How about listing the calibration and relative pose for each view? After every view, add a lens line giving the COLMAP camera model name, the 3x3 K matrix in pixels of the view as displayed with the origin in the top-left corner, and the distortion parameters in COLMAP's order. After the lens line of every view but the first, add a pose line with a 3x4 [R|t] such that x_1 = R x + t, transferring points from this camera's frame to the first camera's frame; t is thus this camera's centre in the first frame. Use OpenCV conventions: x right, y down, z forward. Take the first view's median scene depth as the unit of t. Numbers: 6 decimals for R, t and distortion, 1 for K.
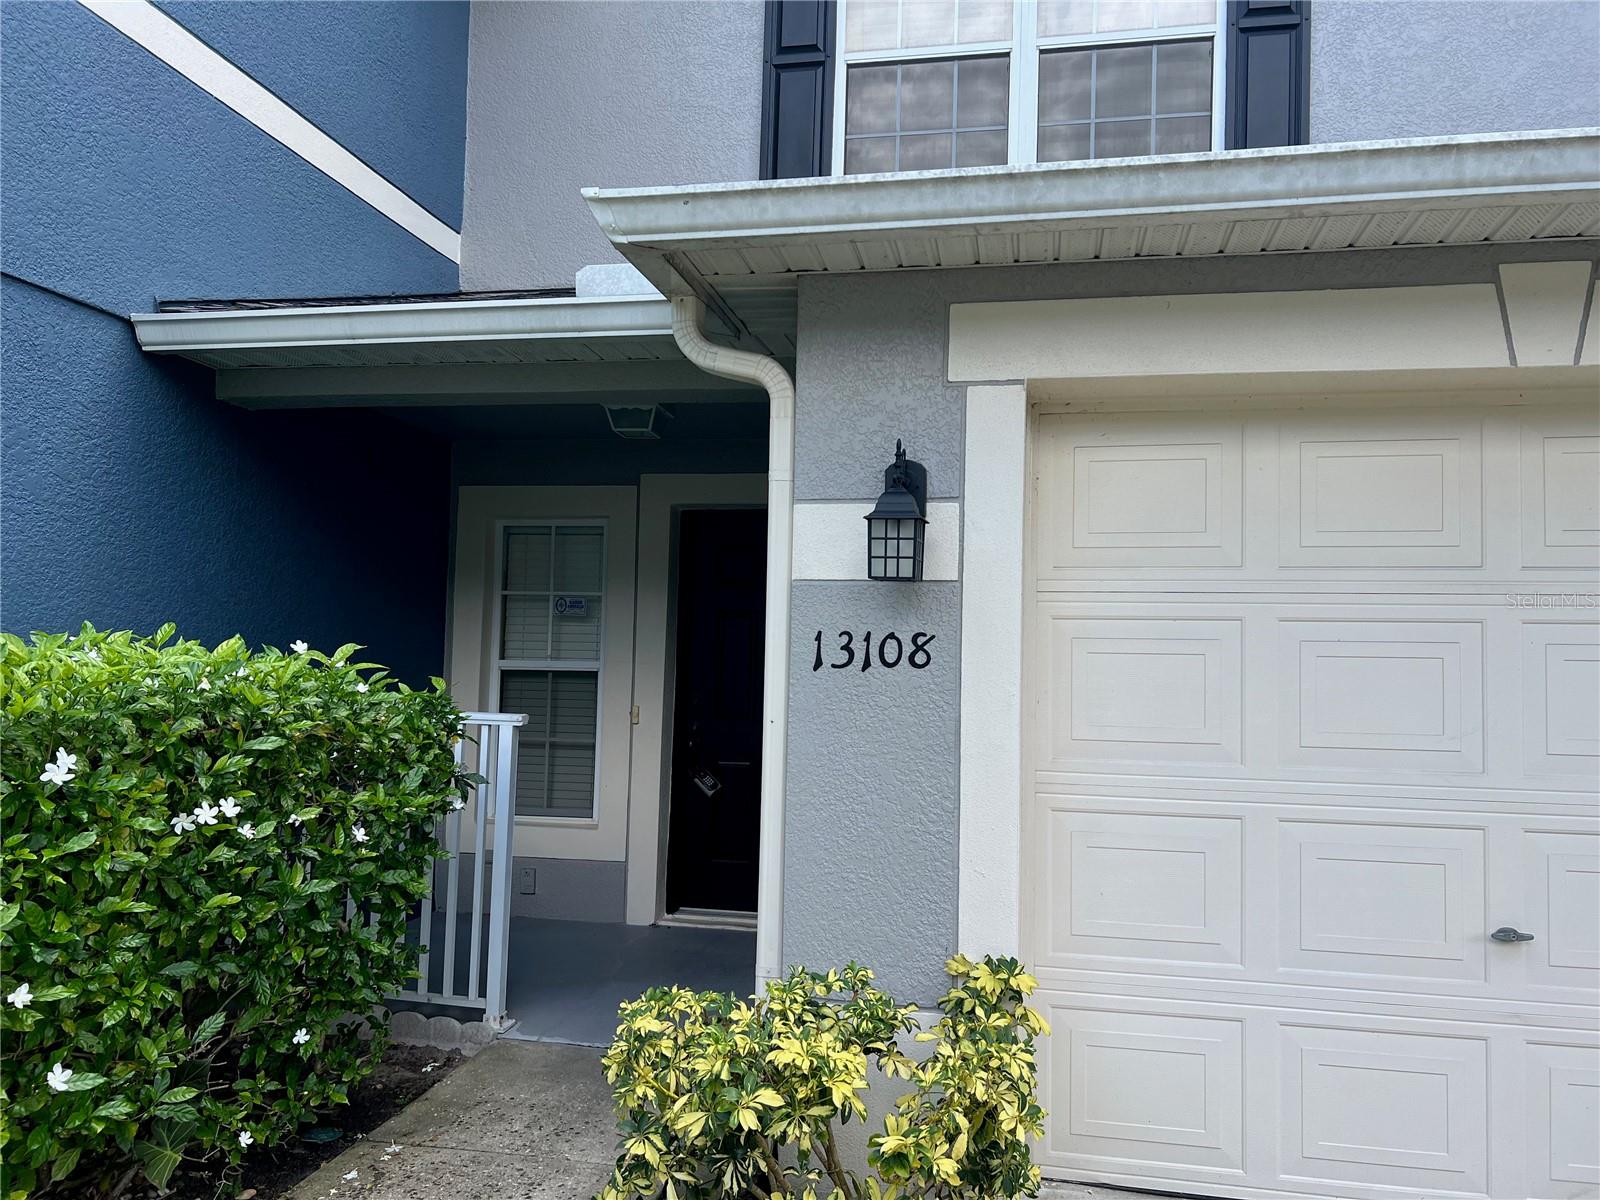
lens RADIAL K [[1205.7, 0, 800.0], [0, 1205.7, 600.0], [0, 0, 1]] dist [0.067149, 0.000480]
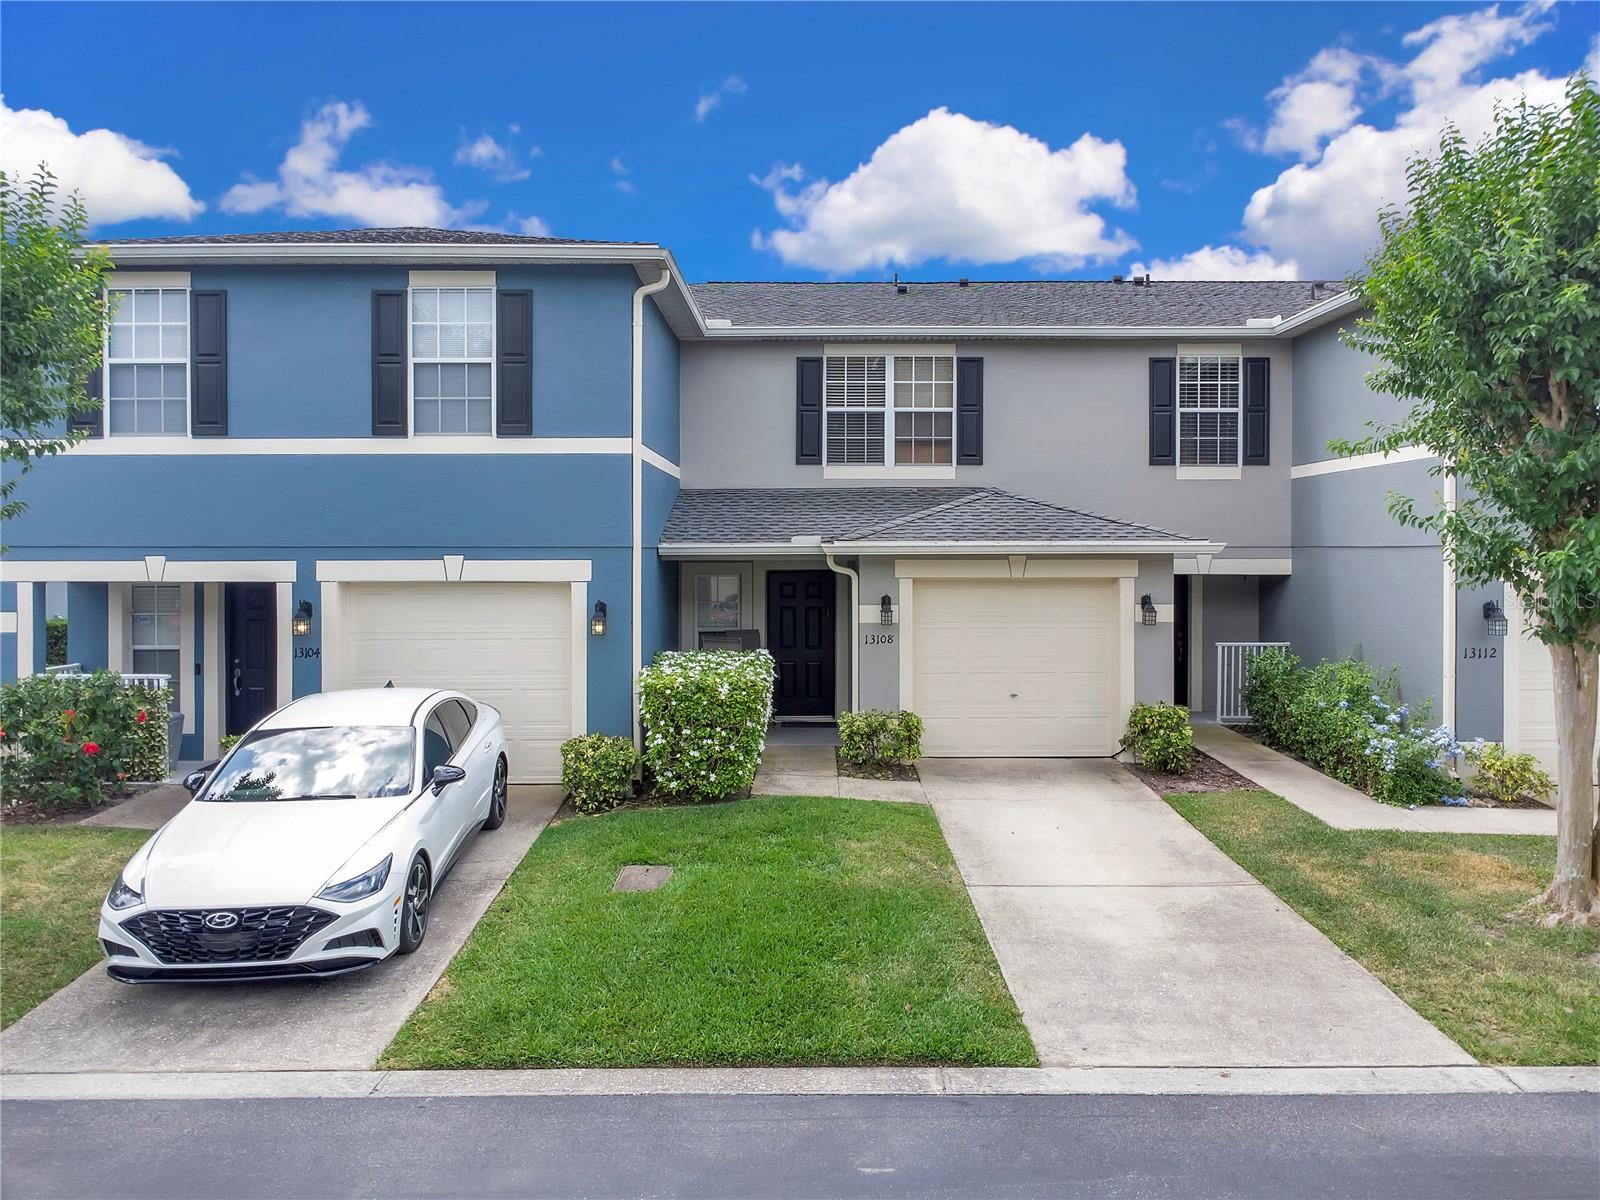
lens RADIAL K [[1123.6, 0, 800.0], [0, 1123.6, 600.0], [0, 0, 1]] dist [0.000025, -0.004010]
pose [[0.982244, -0.032374, 0.184791, -0.939995], [0.015023, 0.995408, 0.094536, -0.474399], [-0.187003, -0.090082, 0.978220, -2.815797]]
